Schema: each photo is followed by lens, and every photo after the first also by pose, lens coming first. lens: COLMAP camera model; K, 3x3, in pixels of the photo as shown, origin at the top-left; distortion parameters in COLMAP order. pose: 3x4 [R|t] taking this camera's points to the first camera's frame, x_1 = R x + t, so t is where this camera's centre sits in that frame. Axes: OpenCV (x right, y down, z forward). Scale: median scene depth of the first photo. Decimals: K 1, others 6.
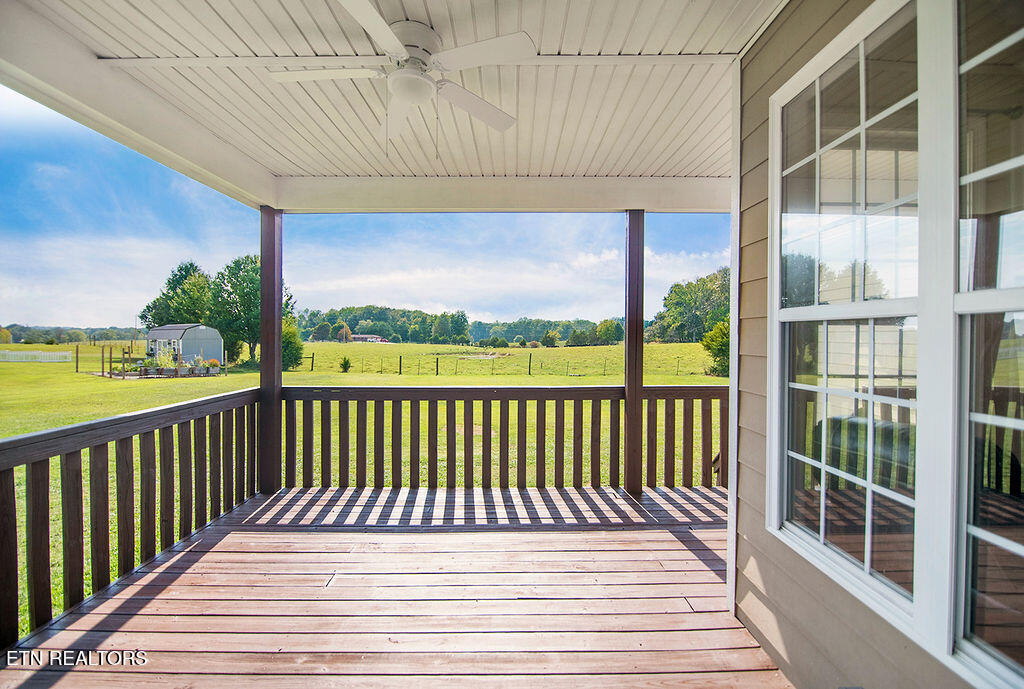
lens RADIAL K [[467.5, 0, 512.2], [0, 467.5, 347.8], [0, 0, 1]] dist [-0.016544, -0.000594]
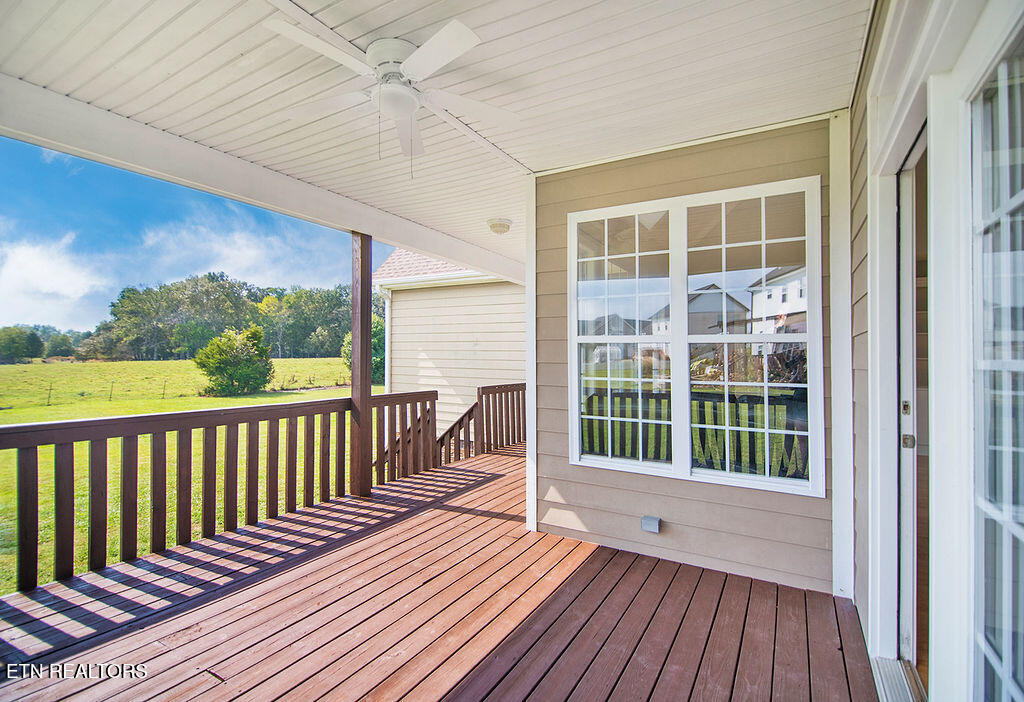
lens RADIAL K [[487.3, 0, 510.7], [0, 487.3, 351.5], [0, 0, 1]] dist [-0.027351, -0.002236]
pose [[0.504153, 0.011873, 0.863533, -0.577095], [0.013562, 0.999673, -0.021663, 0.007017], [-0.863508, 0.022633, 0.503827, 0.142692]]
